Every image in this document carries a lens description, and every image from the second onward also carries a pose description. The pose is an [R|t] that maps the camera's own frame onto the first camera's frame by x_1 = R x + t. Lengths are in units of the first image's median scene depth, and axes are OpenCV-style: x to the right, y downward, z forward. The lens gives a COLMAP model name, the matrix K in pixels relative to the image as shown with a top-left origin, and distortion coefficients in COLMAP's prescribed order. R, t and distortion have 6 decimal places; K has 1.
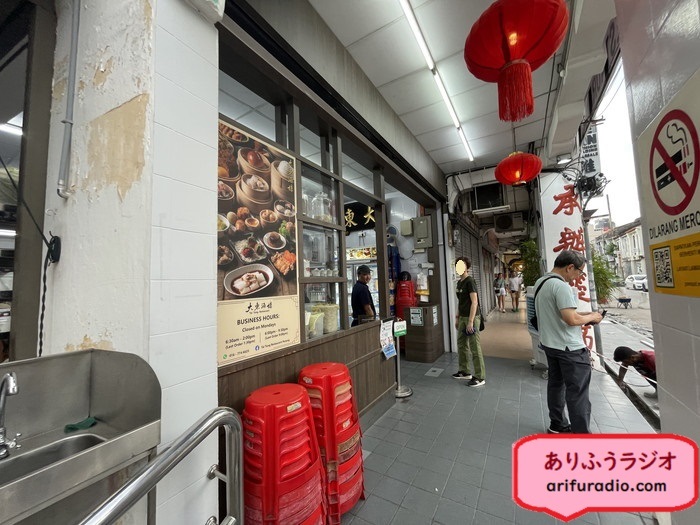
lens RADIAL K [[287.2, 0, 350.0], [0, 287.2, 262.5], [0, 0, 1]] dist [-0.001089, -0.000115]
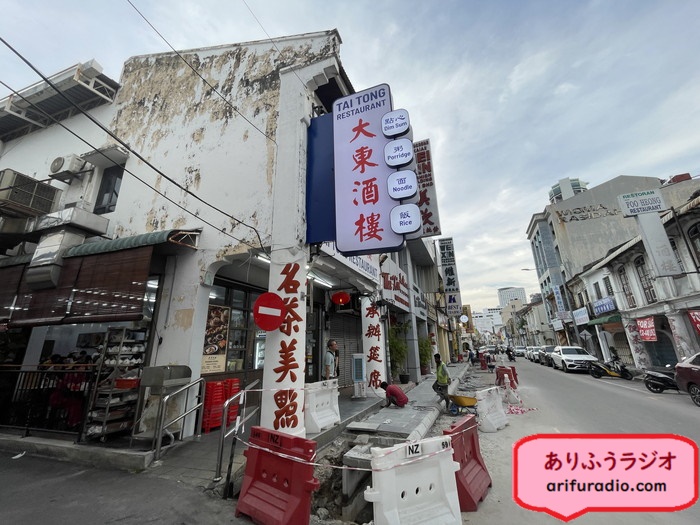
lens RADIAL K [[287.2, 0, 350.0], [0, 287.2, 262.5], [0, 0, 1]] dist [-0.001089, -0.000115]
pose [[0.988821, 0.054156, 0.138928, 0.645937], [-0.021431, 0.973657, -0.227008, -0.176046], [-0.147562, 0.221492, 0.963933, -2.341296]]
